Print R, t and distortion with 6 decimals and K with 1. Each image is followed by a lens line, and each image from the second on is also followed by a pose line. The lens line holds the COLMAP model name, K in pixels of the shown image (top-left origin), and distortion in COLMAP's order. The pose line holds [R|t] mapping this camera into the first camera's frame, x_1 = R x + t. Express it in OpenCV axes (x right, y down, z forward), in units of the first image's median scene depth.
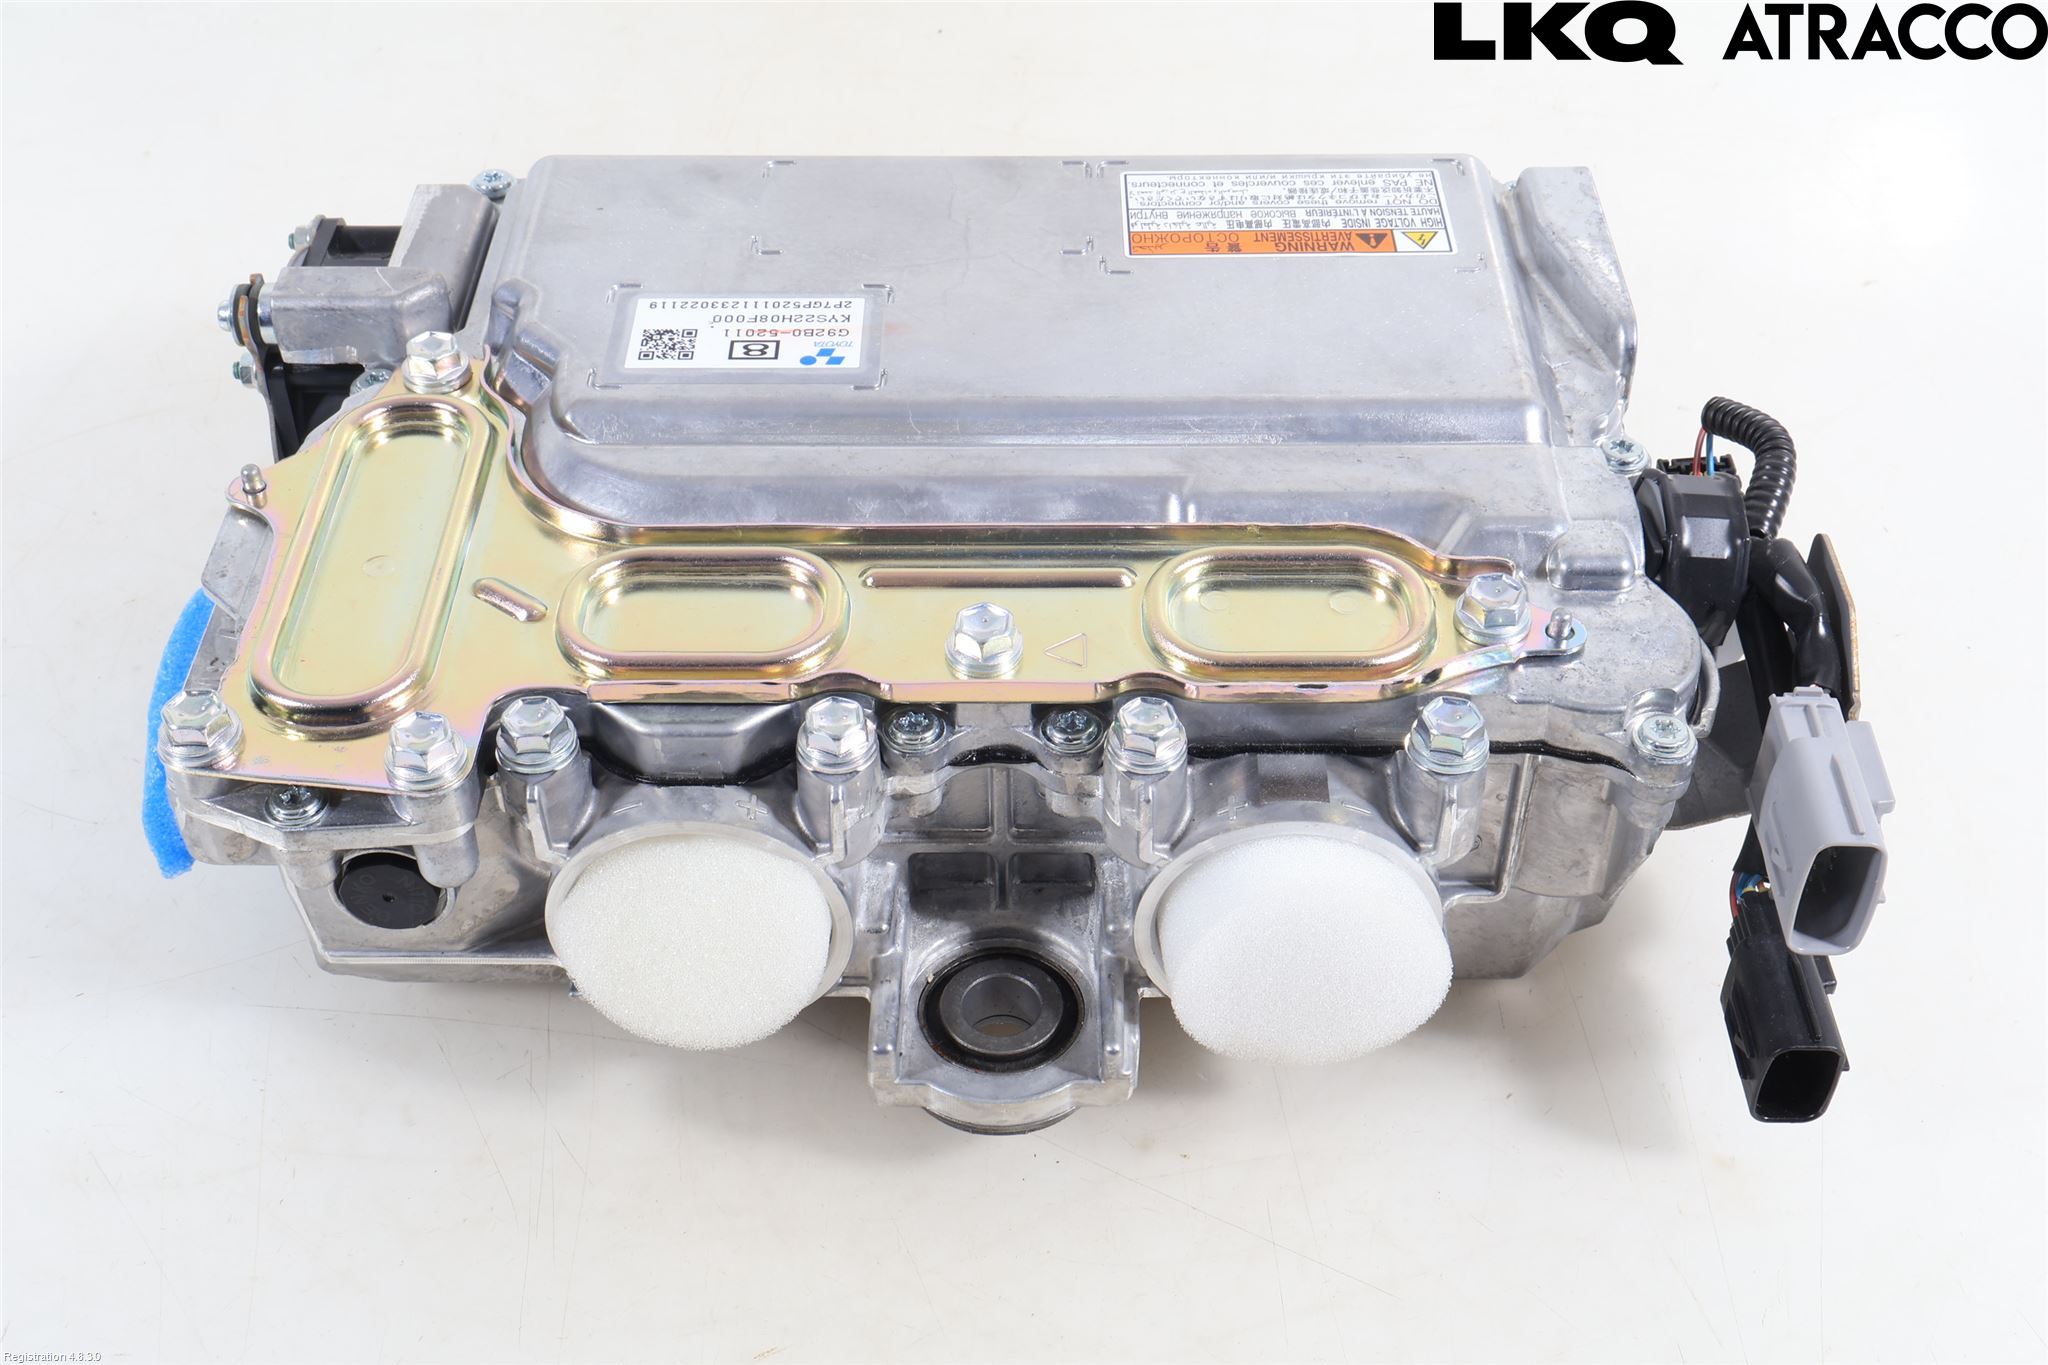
lens RADIAL K [[2538.6, 0, 1021.1], [0, 2538.6, 681.2], [0, 0, 1]] dist [-0.006000, 0.000000]
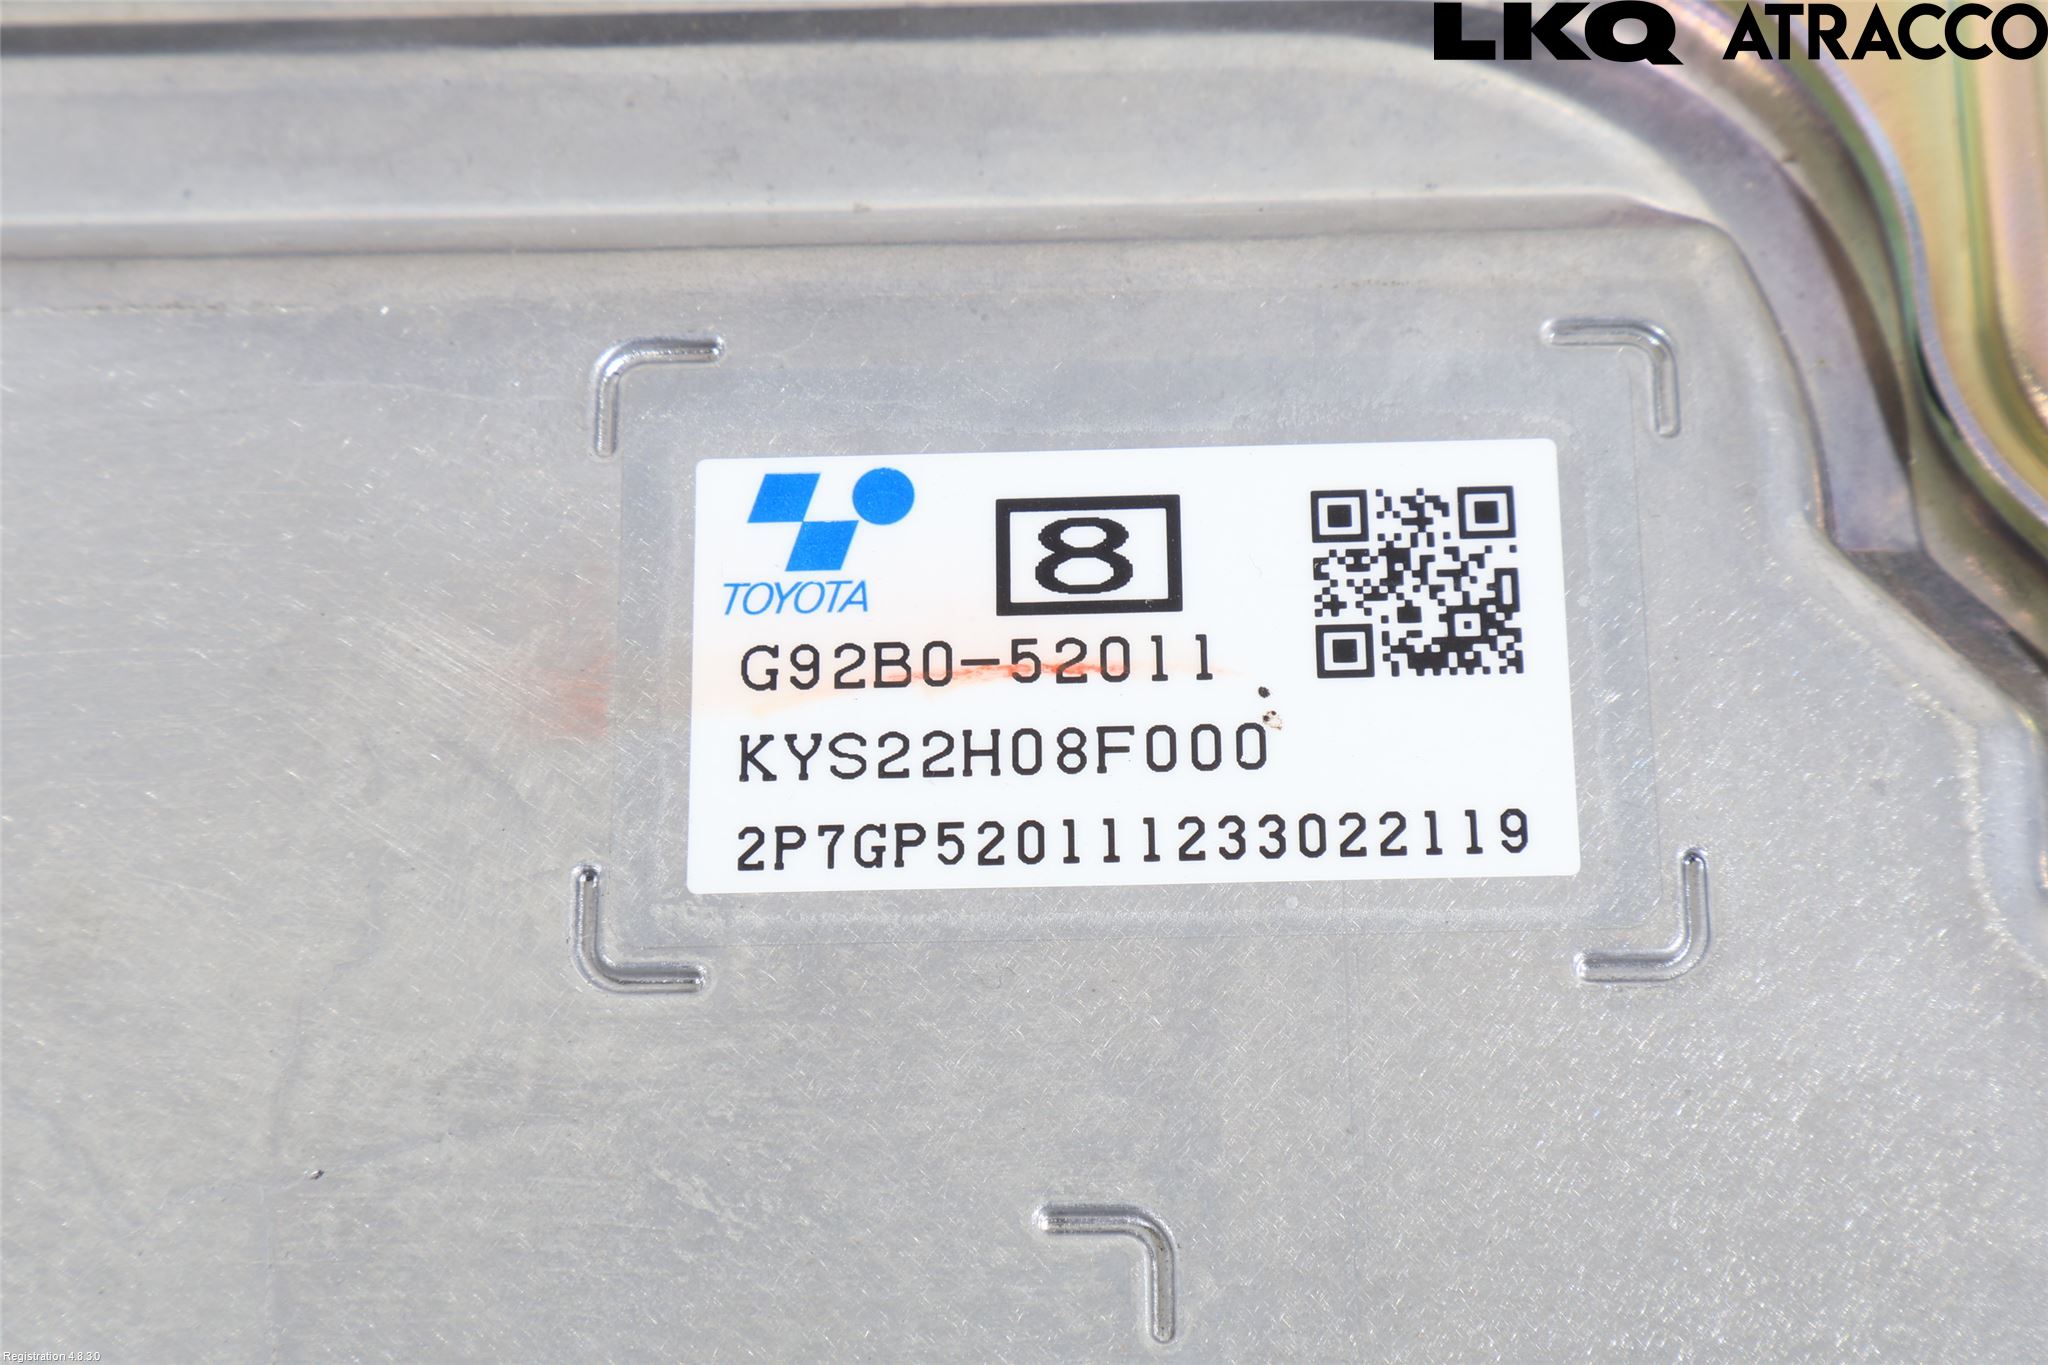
lens RADIAL K [[4295.2, 0, 1023.9], [0, 4295.2, 682.5], [0, 0, 1]] dist [0.015210, 0.000000]
pose [[-0.998680, 0.027545, 0.043342, -0.116147], [0.031002, -0.349470, 0.936435, -0.553502], [0.040941, 0.936543, 0.348154, 0.843582]]
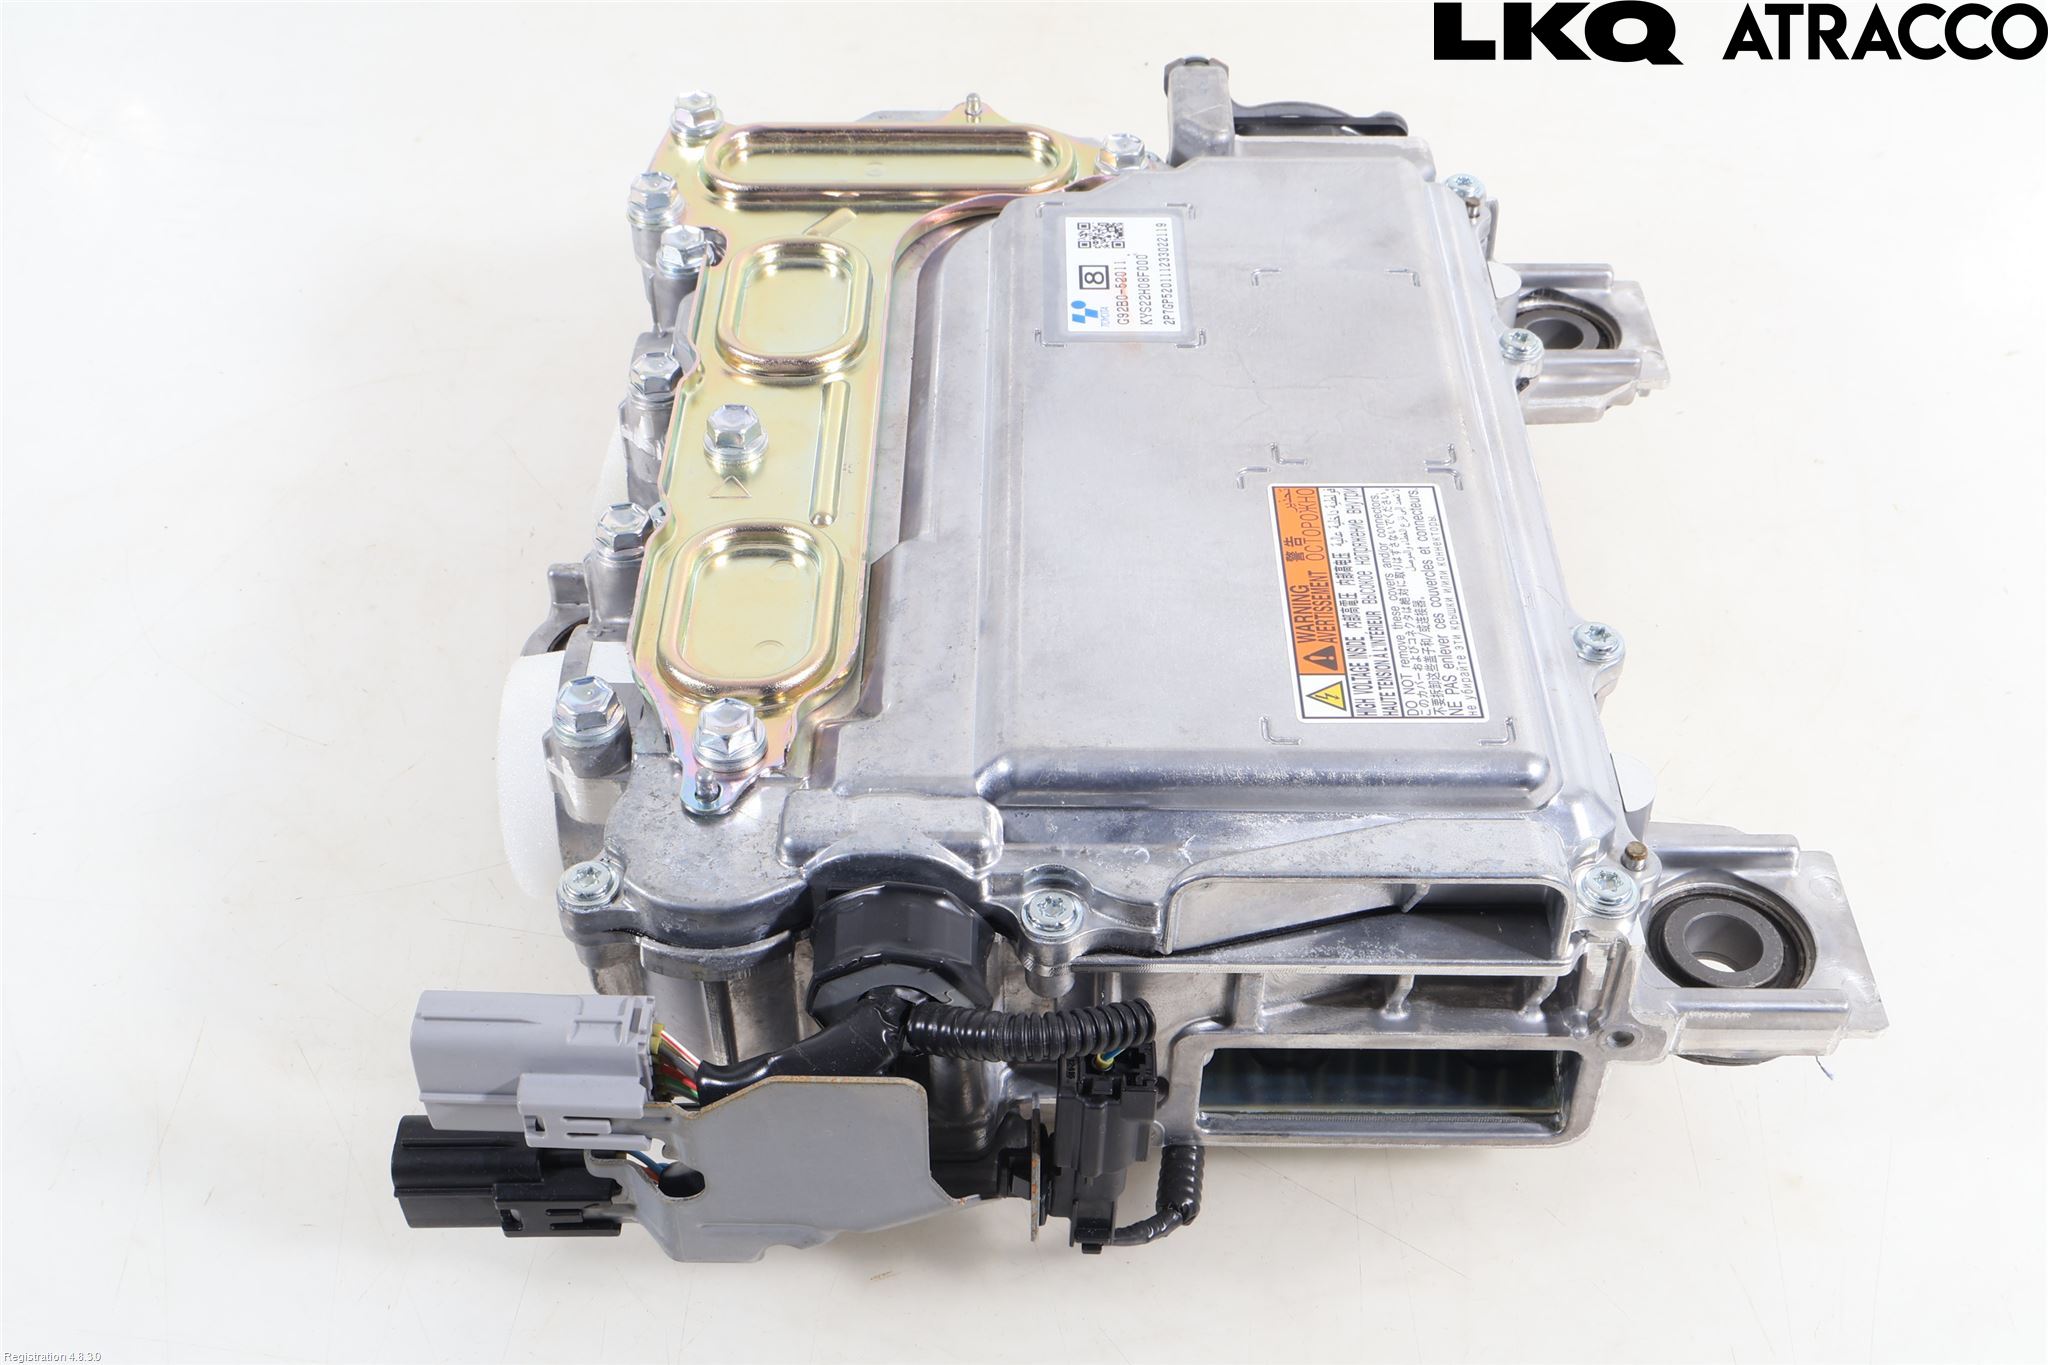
lens RADIAL K [[2271.3, 0, 1022.4], [0, 2271.3, 682.7], [0, 0, 1]] dist [-0.003731, 0.000000]
pose [[0.002050, 0.691790, -0.722096, 0.745767], [-0.669395, 0.537400, 0.512945, -0.526639], [0.742904, 0.482316, 0.464182, 0.584015]]
